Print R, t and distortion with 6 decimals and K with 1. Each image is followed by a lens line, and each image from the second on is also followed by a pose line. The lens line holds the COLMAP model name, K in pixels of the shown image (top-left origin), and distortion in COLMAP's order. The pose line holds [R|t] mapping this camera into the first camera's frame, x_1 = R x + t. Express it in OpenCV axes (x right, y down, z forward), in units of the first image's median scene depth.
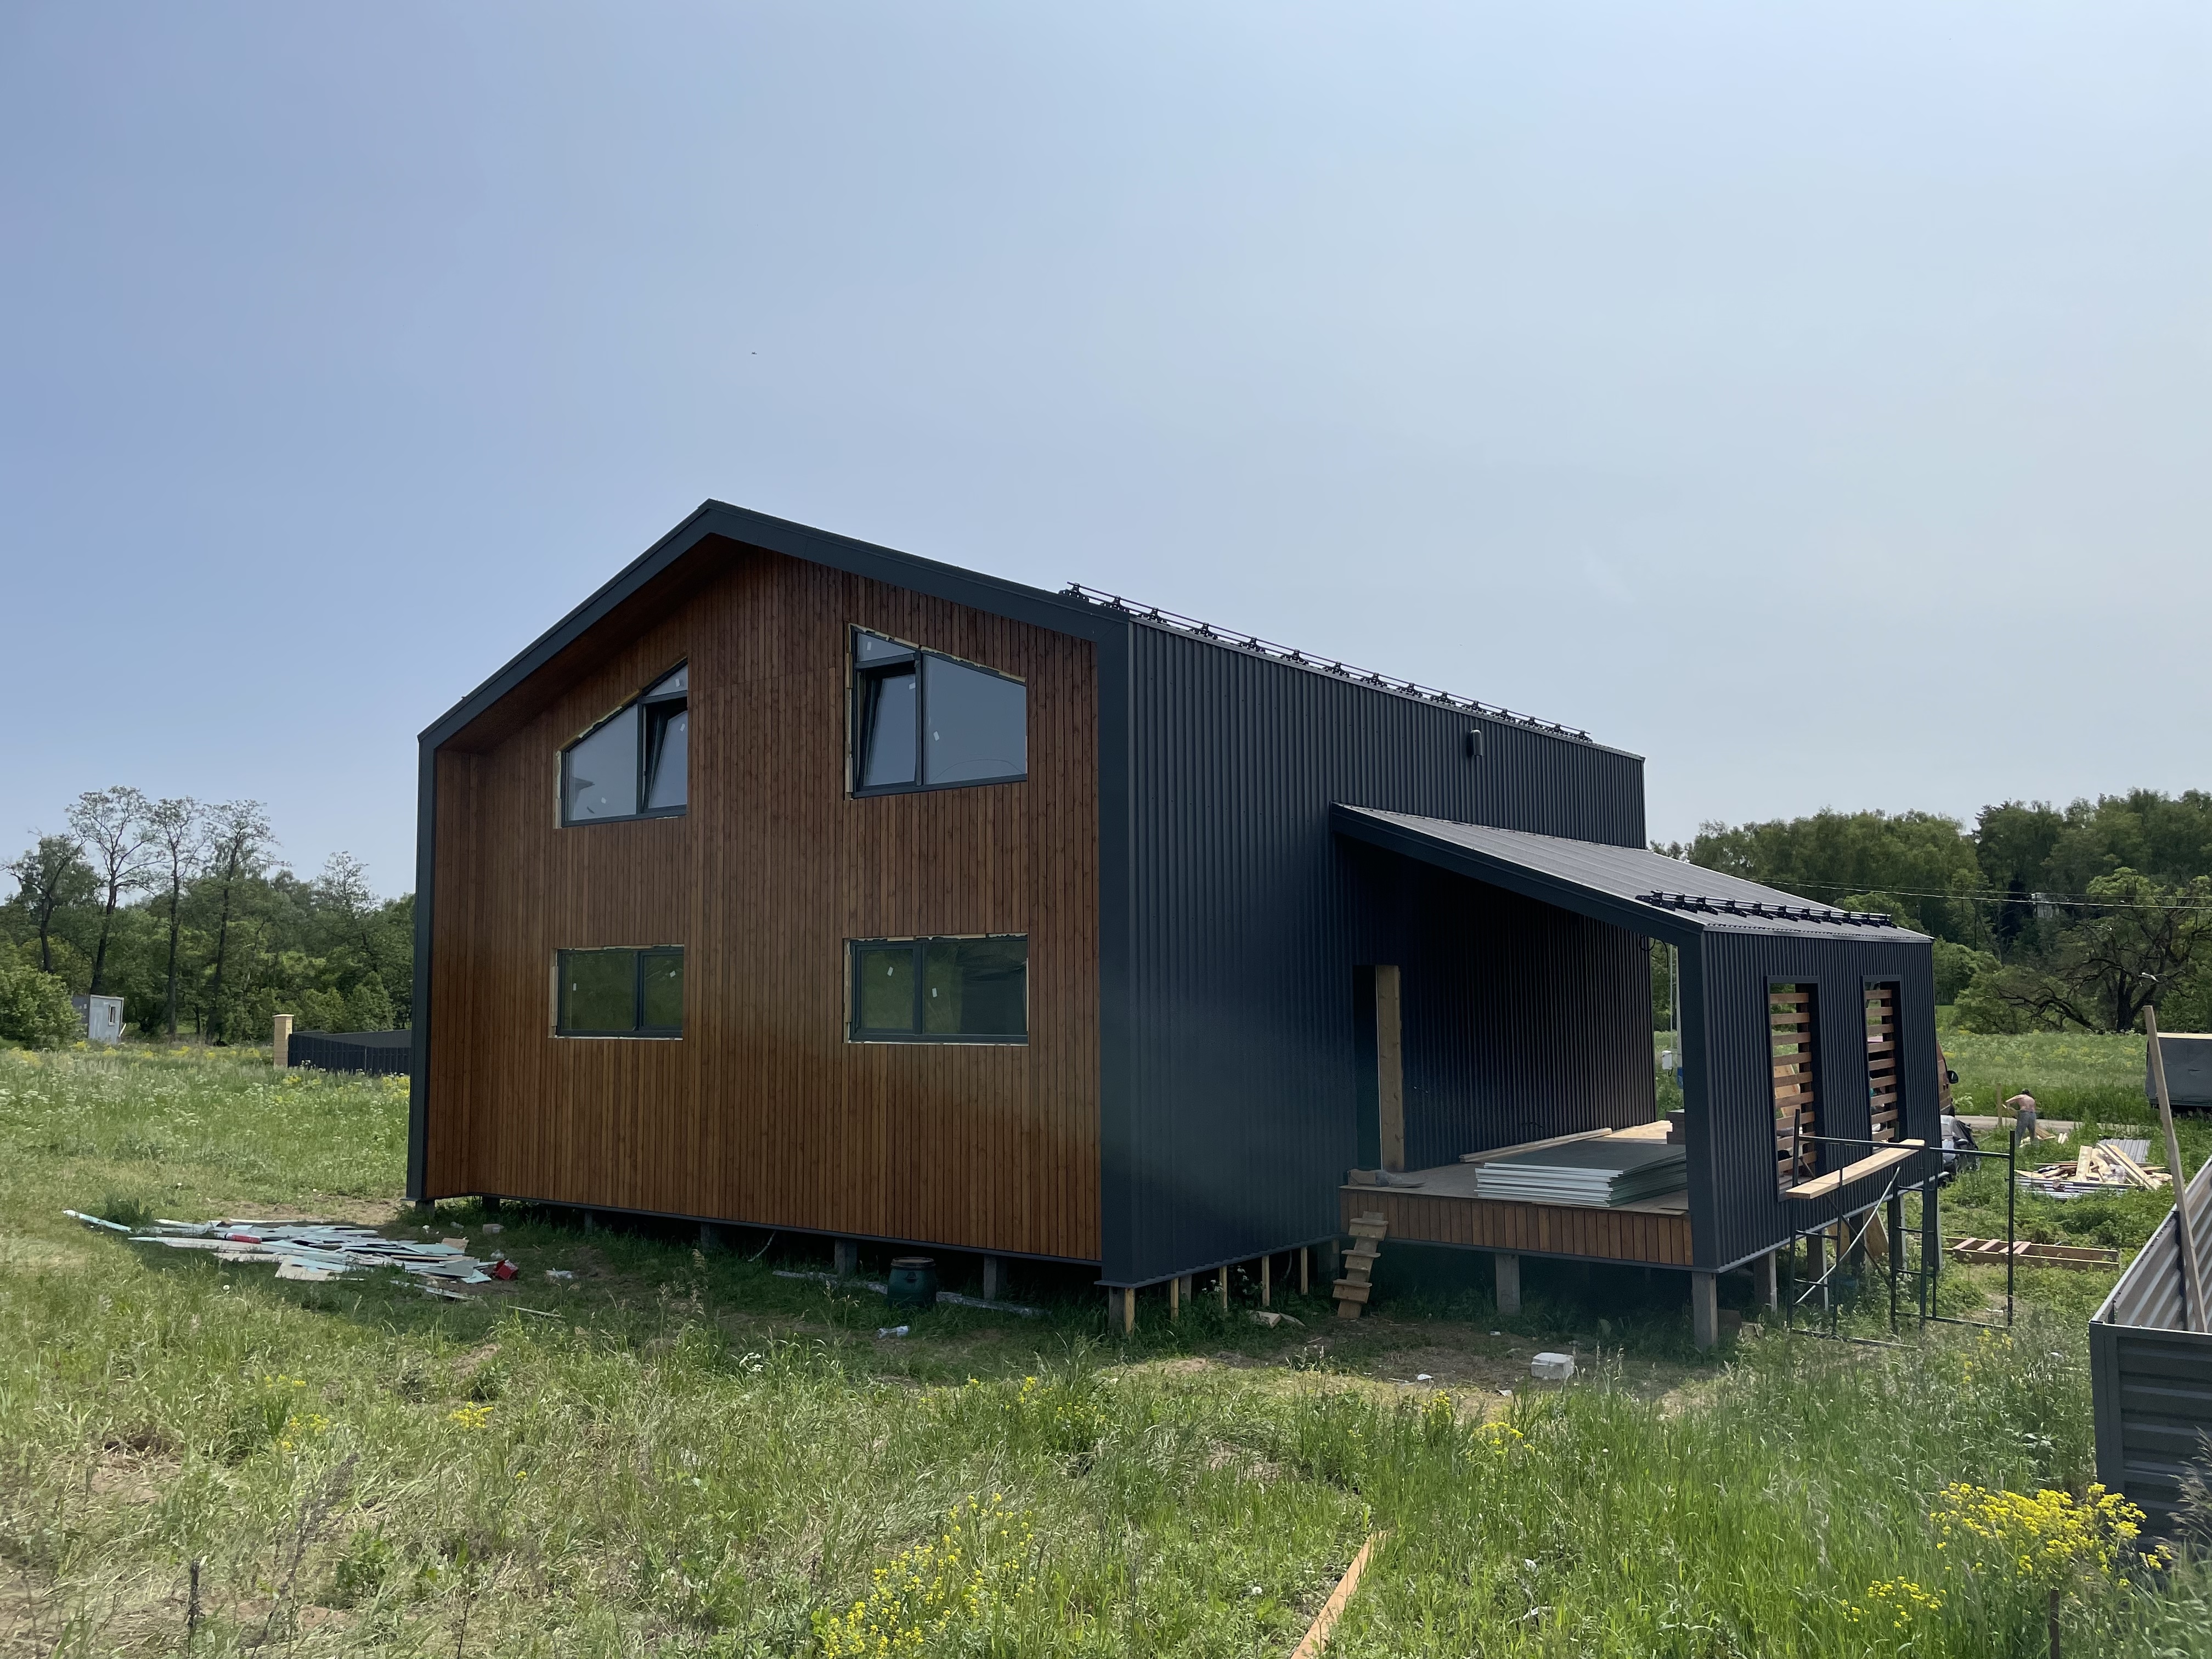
lens RADIAL K [[1683.1, 0, 1115.2], [0, 1683.1, 831.2], [0, 0, 1]] dist [0.069719, 0.005925]
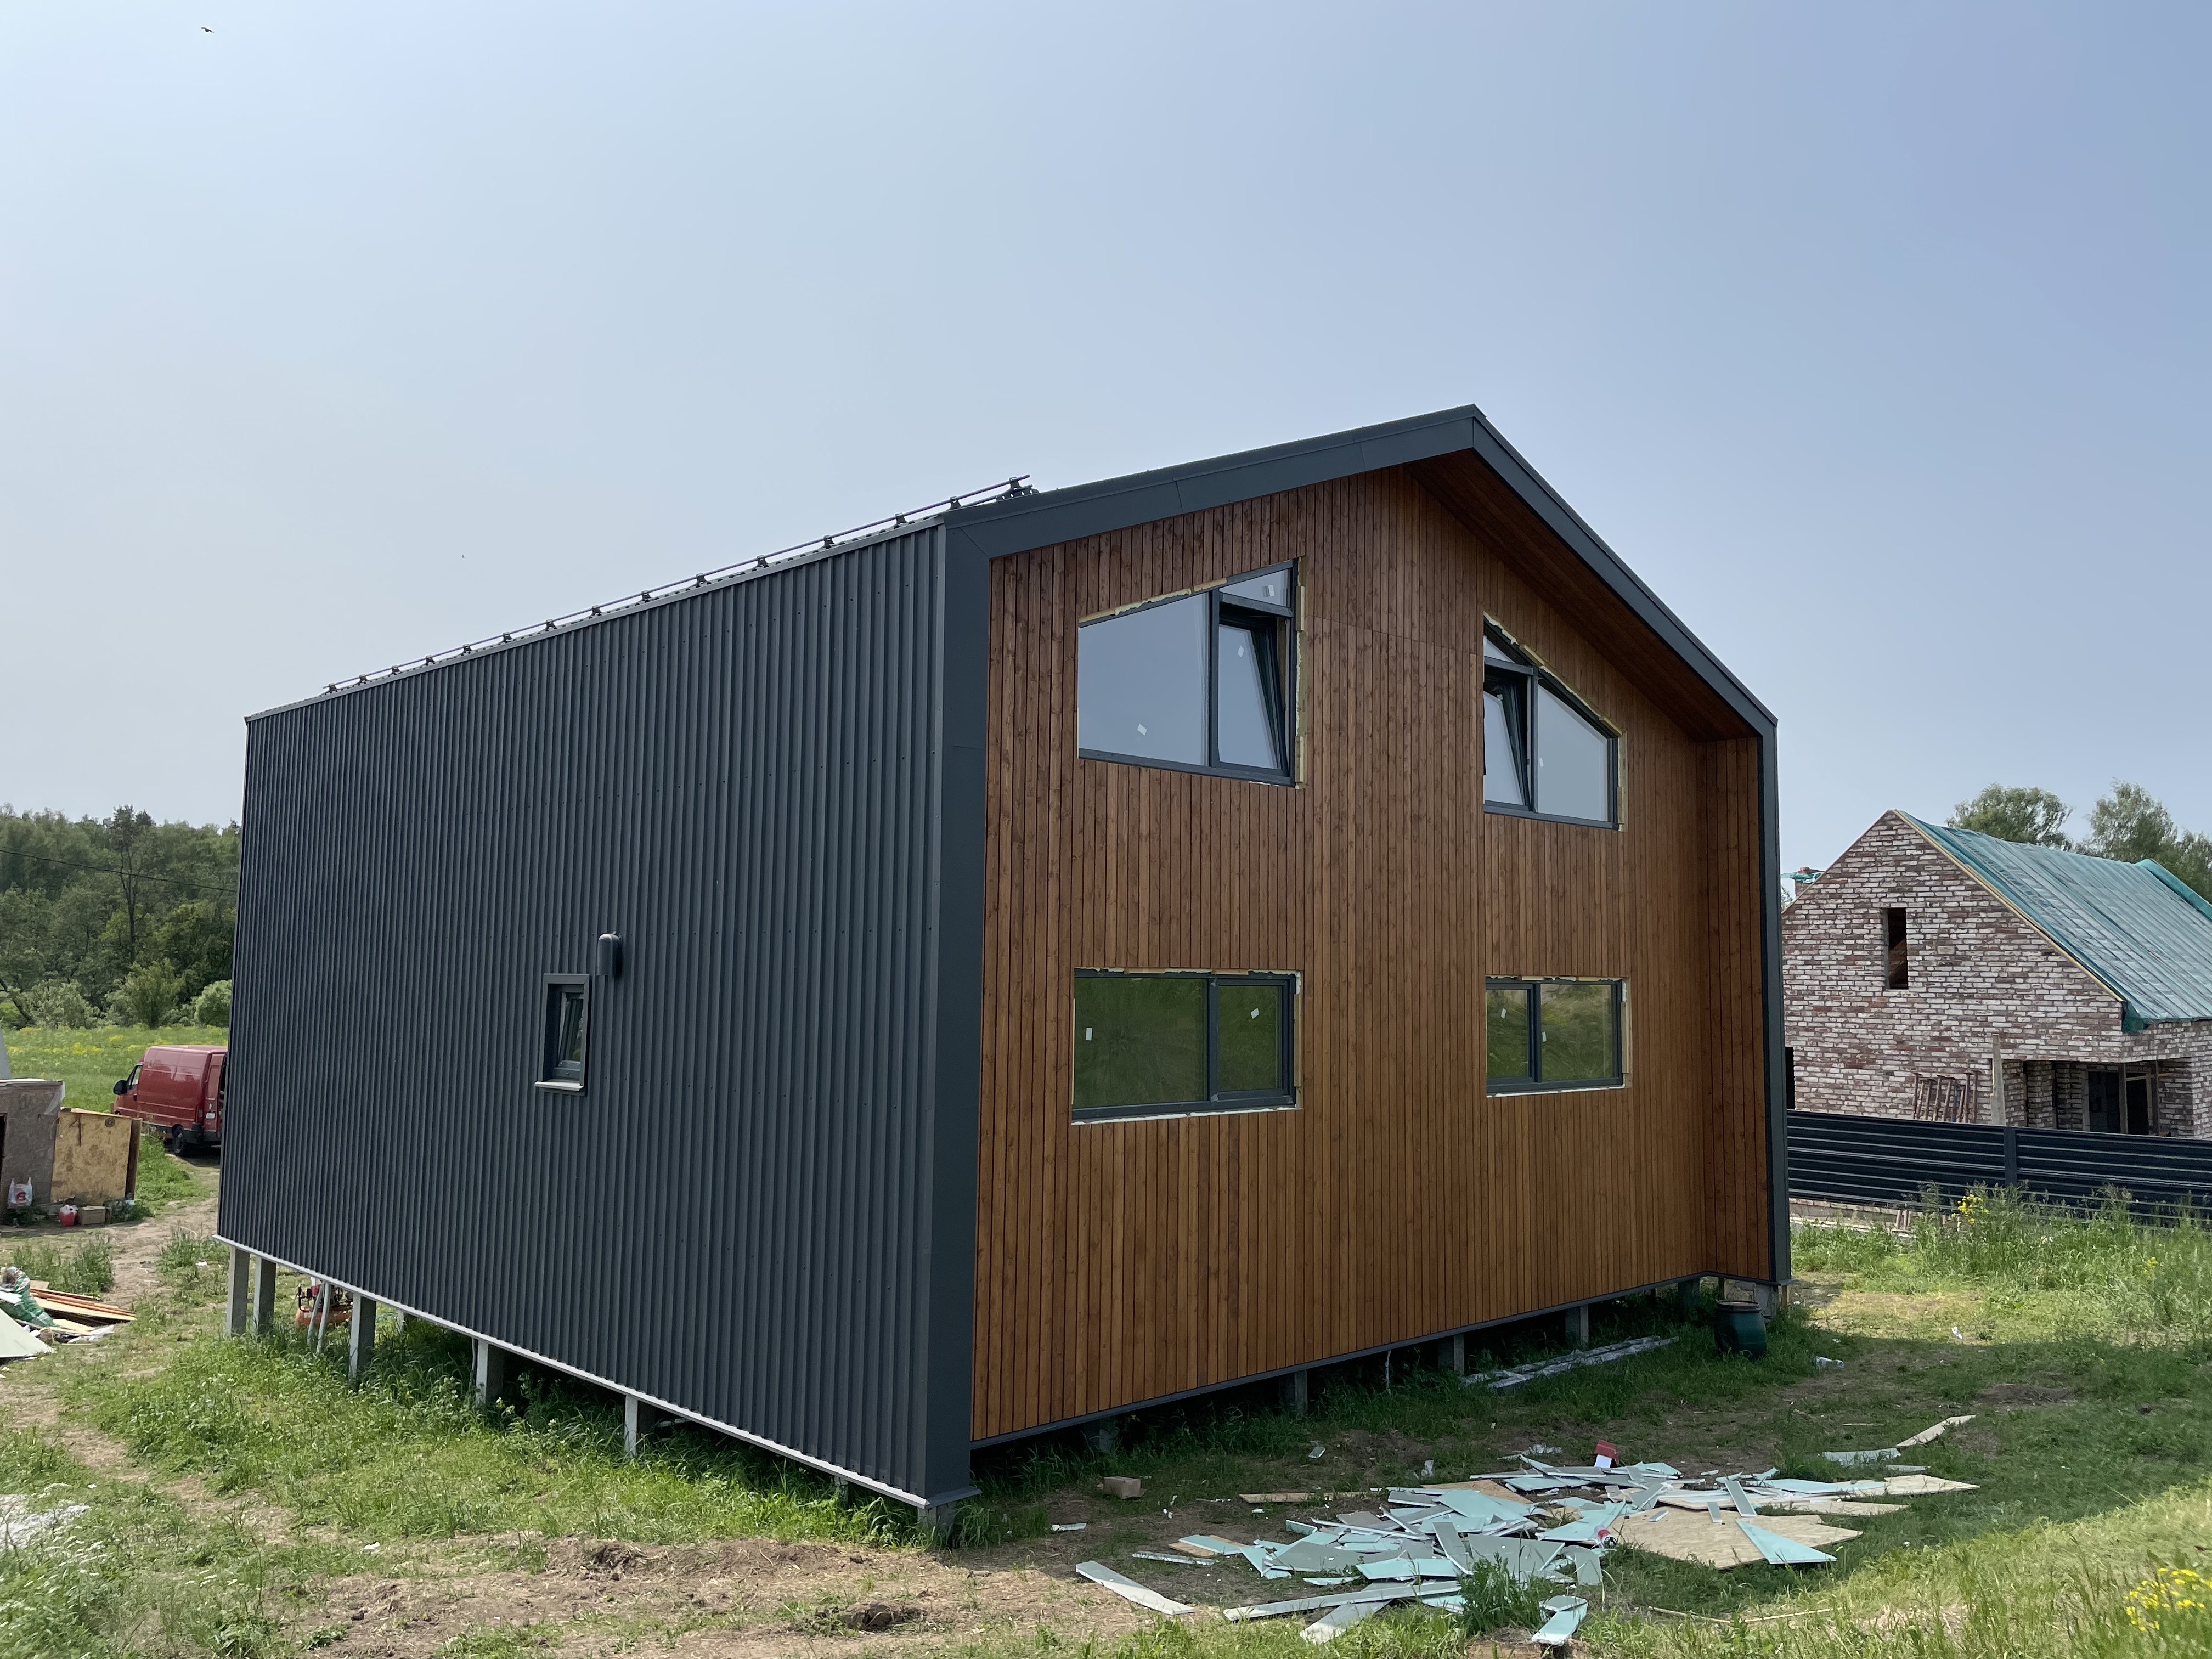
lens RADIAL K [[1683.1, 0, 1103.1], [0, 1683.1, 824.4], [0, 0, 1]] dist [0.069719, 0.005925]
pose [[0.157639, 0.101766, 0.982239, -1.020185], [-0.098715, 0.991317, -0.086863, 0.079870], [-0.982550, -0.083268, 0.166316, 1.032034]]
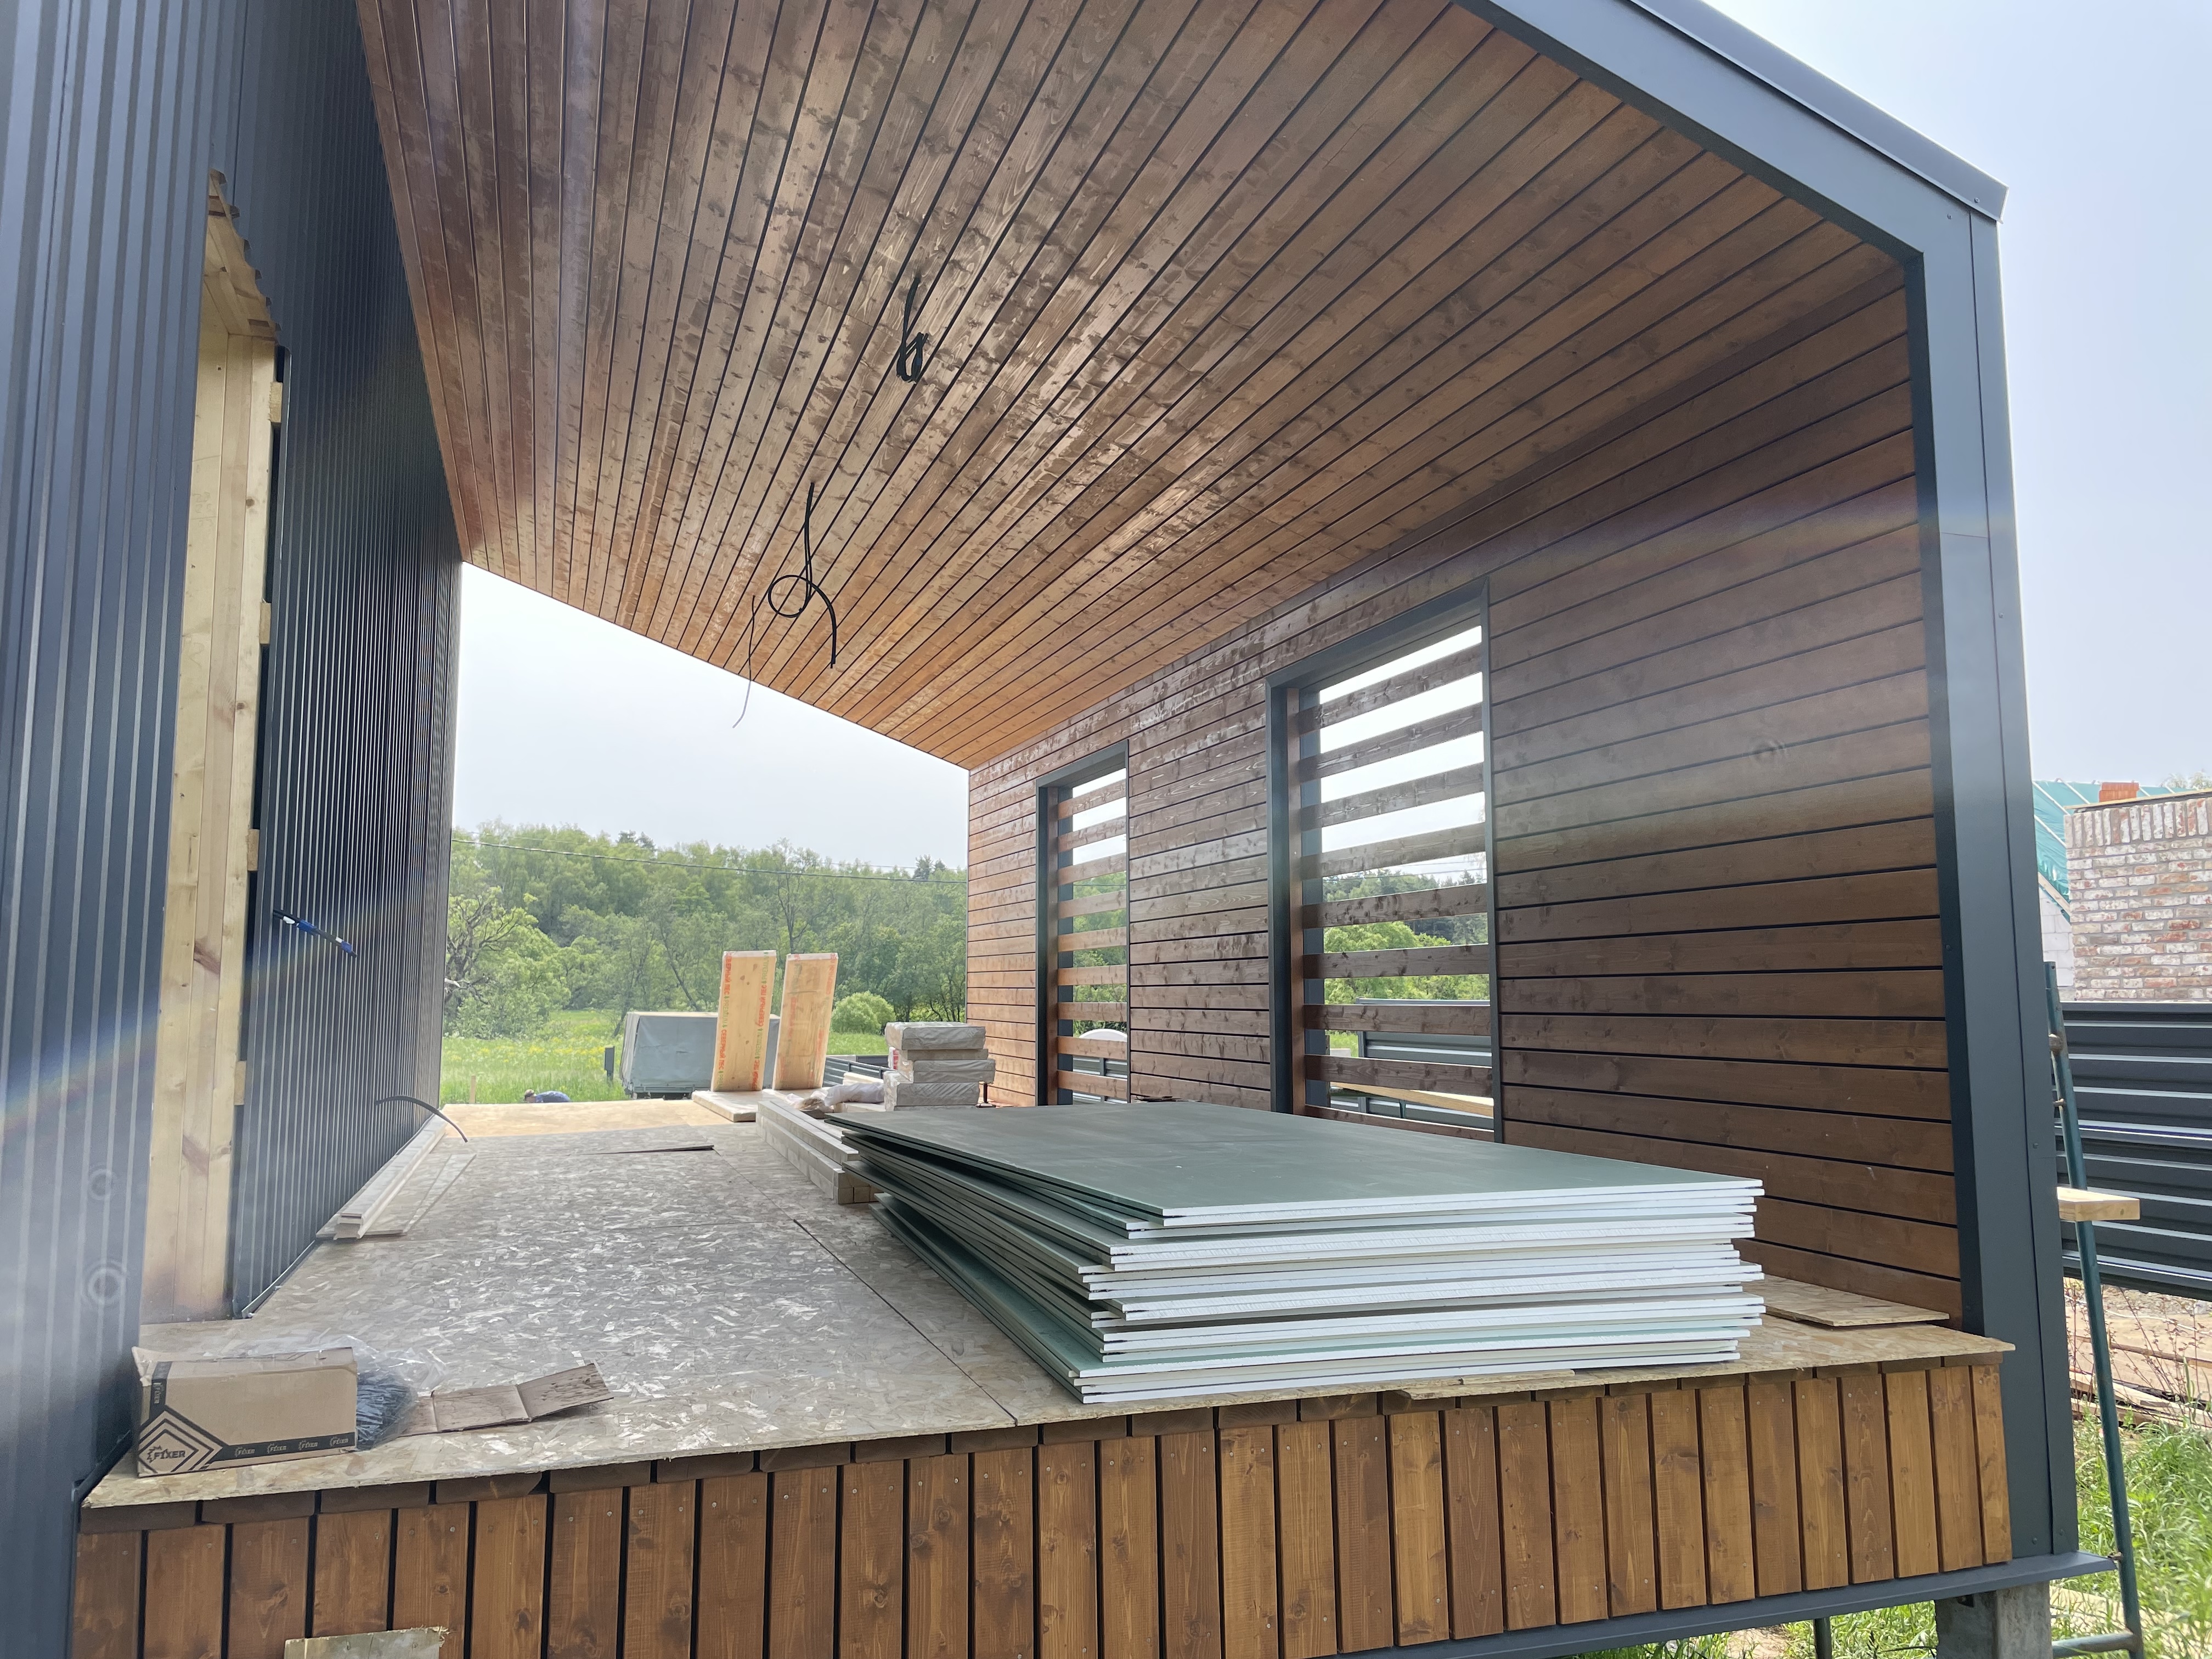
lens RADIAL K [[1683.1, 0, 1105.8], [0, 1683.1, 828.1], [0, 0, 1]] dist [0.069719, 0.005925]
pose [[0.580047, 0.083308, 0.810312, 0.053426], [-0.065231, 0.996312, -0.055737, 0.146078], [-0.811967, -0.020527, 0.583342, 0.800313]]
